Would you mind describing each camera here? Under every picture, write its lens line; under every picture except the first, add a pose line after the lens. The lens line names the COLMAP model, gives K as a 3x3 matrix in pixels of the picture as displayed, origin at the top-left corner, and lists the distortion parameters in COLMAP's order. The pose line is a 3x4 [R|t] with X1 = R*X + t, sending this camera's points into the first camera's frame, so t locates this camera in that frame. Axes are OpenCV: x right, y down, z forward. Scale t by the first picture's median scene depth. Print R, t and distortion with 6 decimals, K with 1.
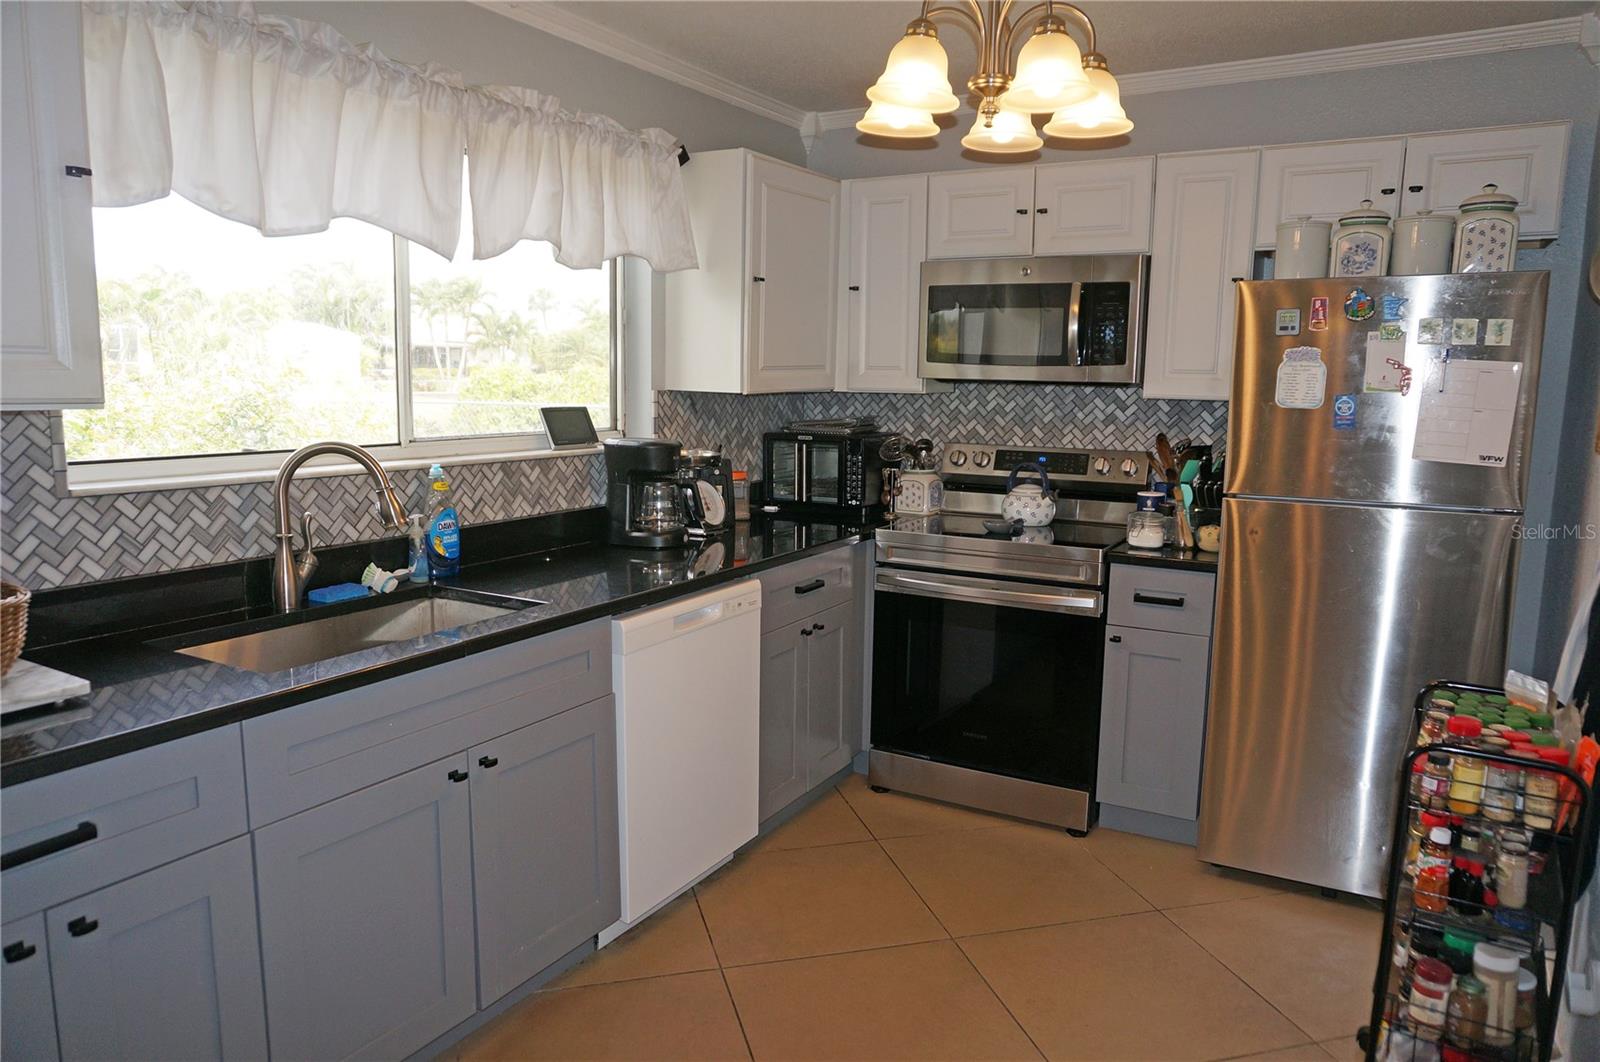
lens RADIAL K [[1060.1, 0, 794.5], [0, 1060.1, 537.8], [0, 0, 1]] dist [-0.053199, 0.040570]
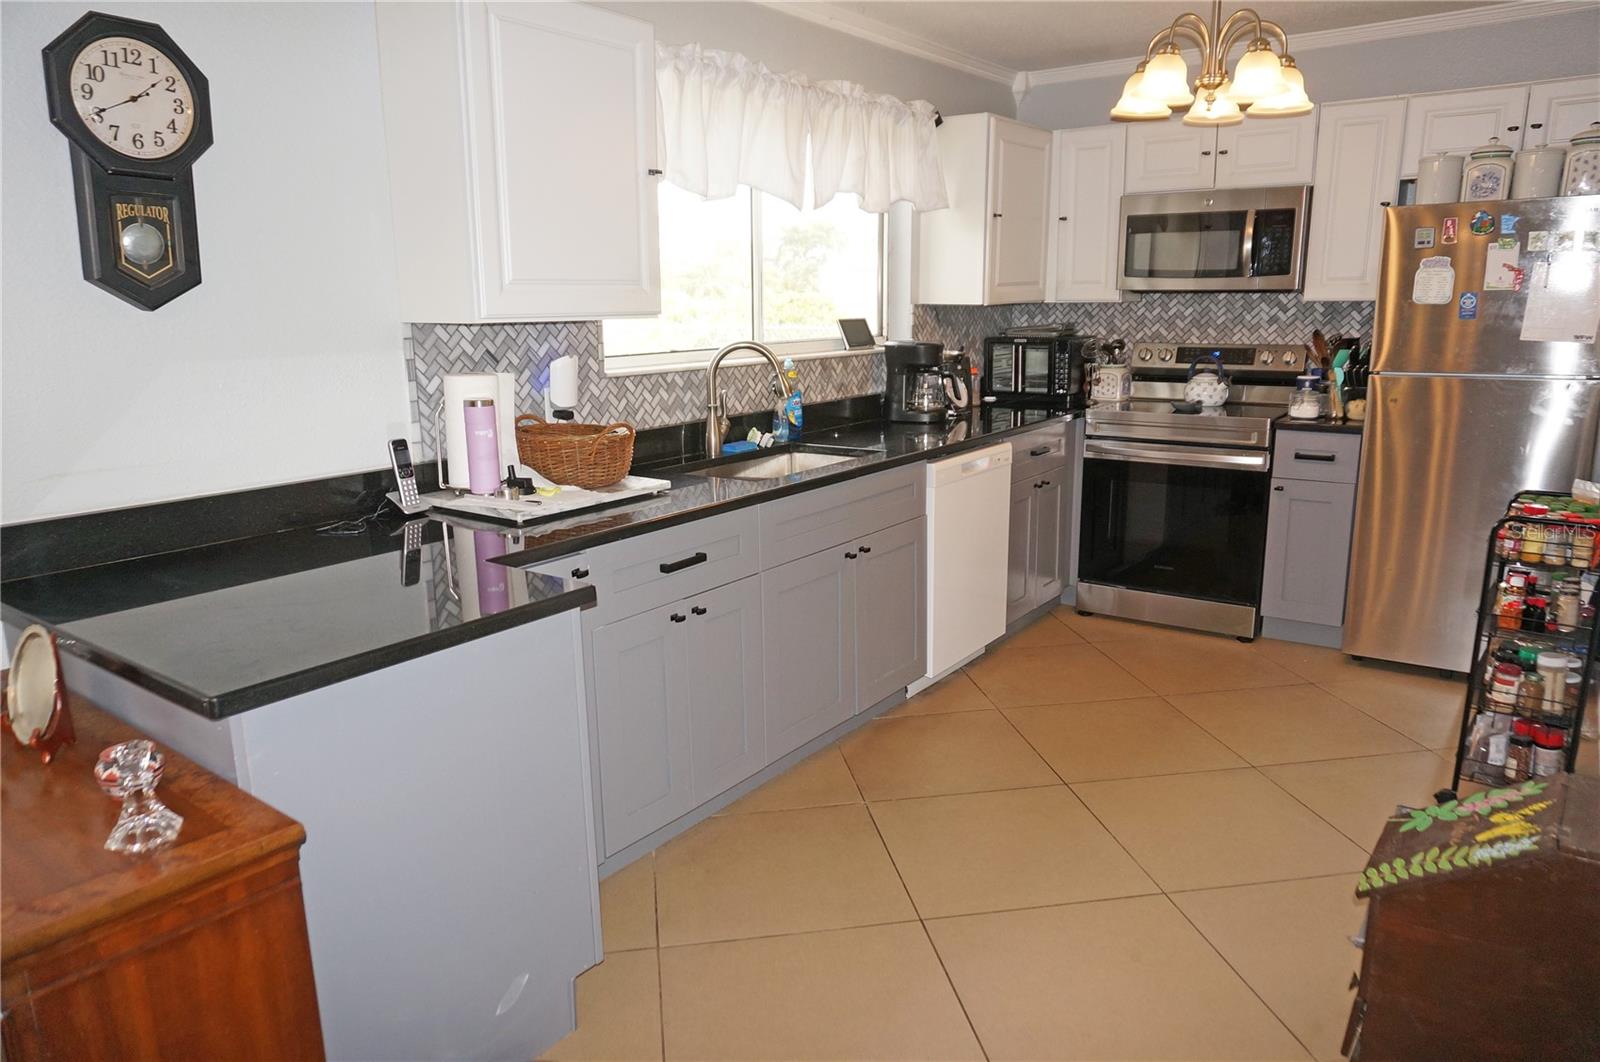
lens RADIAL K [[1059.3, 0, 800.4], [0, 1059.3, 539.2], [0, 0, 1]] dist [-0.044469, 0.037472]
pose [[0.994729, -0.004799, -0.102429, -0.149244], [0.012256, 0.997308, 0.072298, 0.056745], [0.101807, -0.073172, 0.992110, -0.347915]]
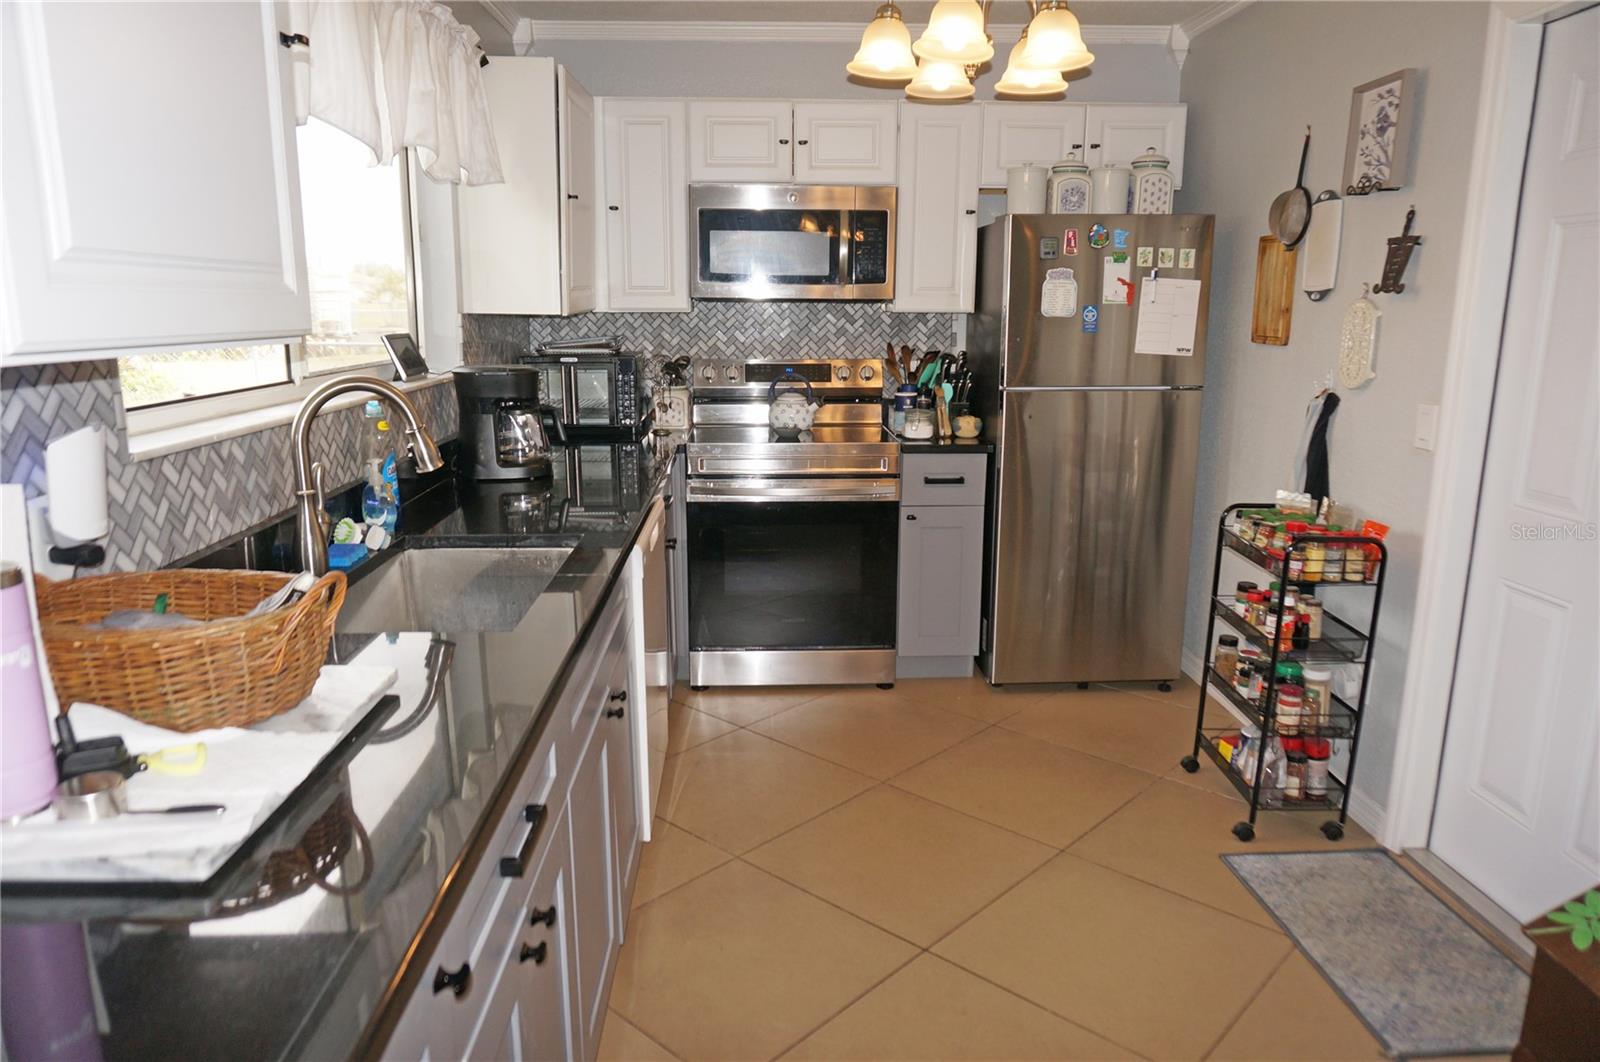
lens RADIAL K [[1076.2, 0, 800.0], [0, 1076.2, 531.0], [0, 0, 1]] dist [-0.034143, 0.018585]
pose [[0.842587, -0.124596, 0.523950, -0.430810], [0.090391, 0.991787, 0.090487, -0.009444], [-0.530921, -0.028882, 0.846929, 0.041665]]
